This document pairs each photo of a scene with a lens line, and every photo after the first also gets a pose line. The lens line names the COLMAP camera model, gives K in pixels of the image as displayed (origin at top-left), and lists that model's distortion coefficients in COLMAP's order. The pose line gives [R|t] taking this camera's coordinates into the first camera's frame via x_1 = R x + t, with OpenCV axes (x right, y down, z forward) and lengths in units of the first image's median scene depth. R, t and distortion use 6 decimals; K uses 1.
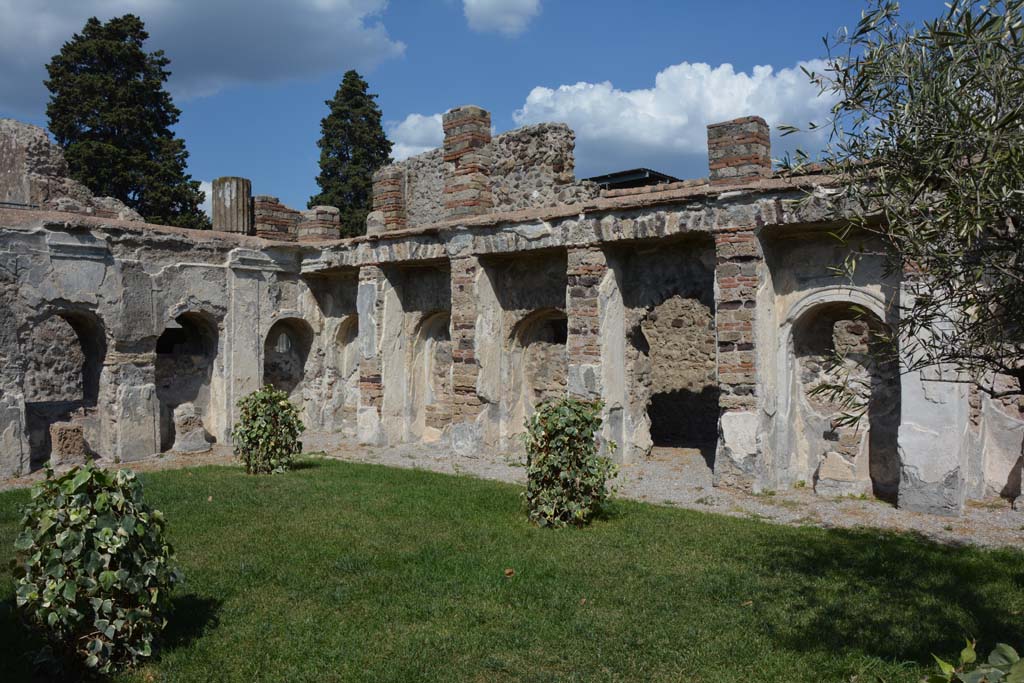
lens RADIAL K [[813.7, 0, 512.5], [0, 813.7, 343.4], [0, 0, 1]] dist [-0.001418, -0.000223]
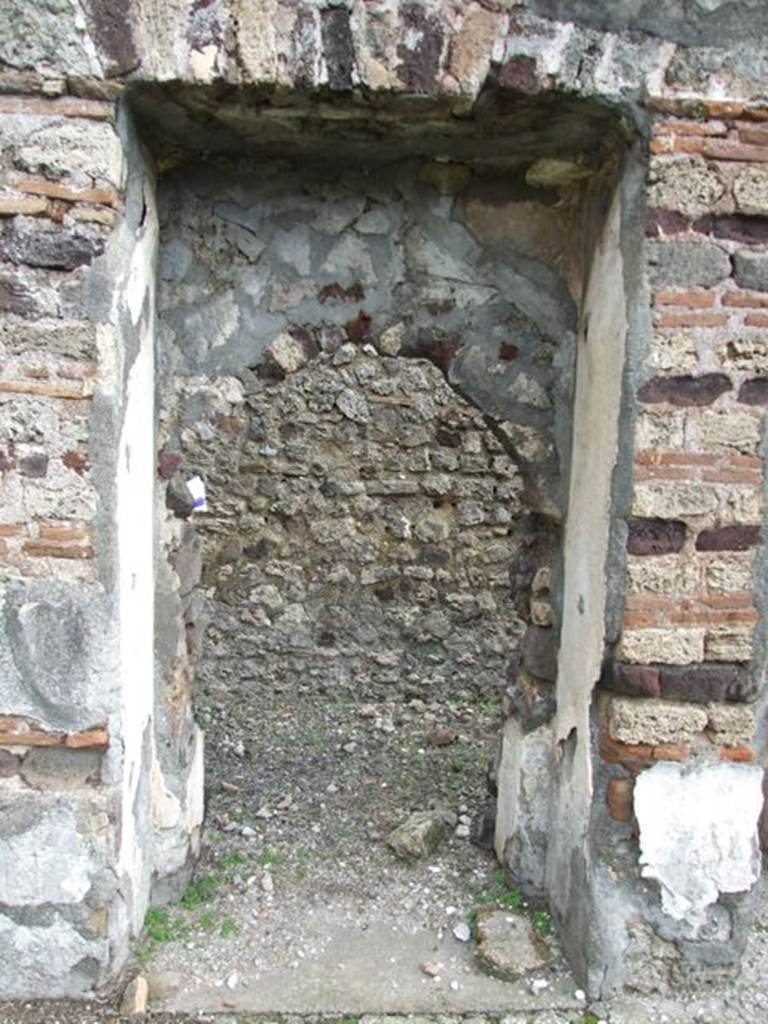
lens RADIAL K [[832.6, 0, 354.1], [0, 832.6, 511.3], [0, 0, 1]] dist [-0.067087, 0.059187]
pose [[0.731504, -0.043103, 0.680474, -0.008493], [-0.028931, 0.995139, 0.094135, -0.027235], [-0.681223, -0.088547, 0.726701, 0.813727]]
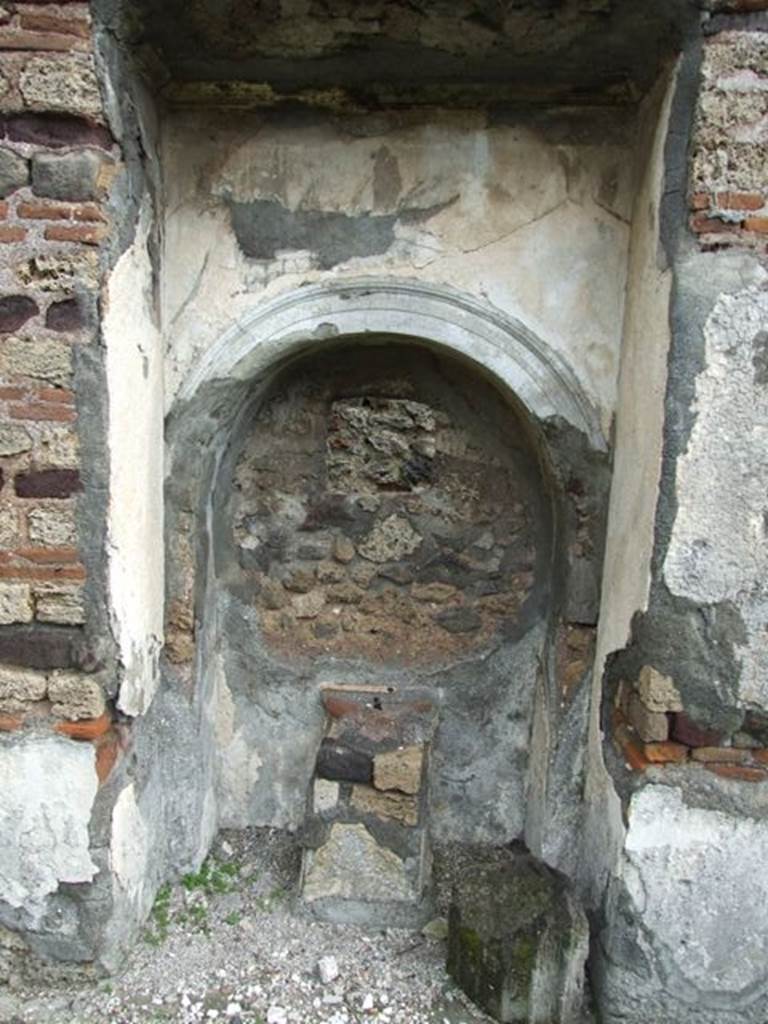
lens RADIAL K [[832.6, 0, 307.4], [0, 832.6, 515.0], [0, 0, 1]] dist [-0.067087, 0.059187]
pose [[0.802437, -0.030987, 0.595932, 0.182365], [-0.044781, 0.992708, 0.111917, -0.017720], [-0.595055, -0.116493, 0.795198, 0.688379]]
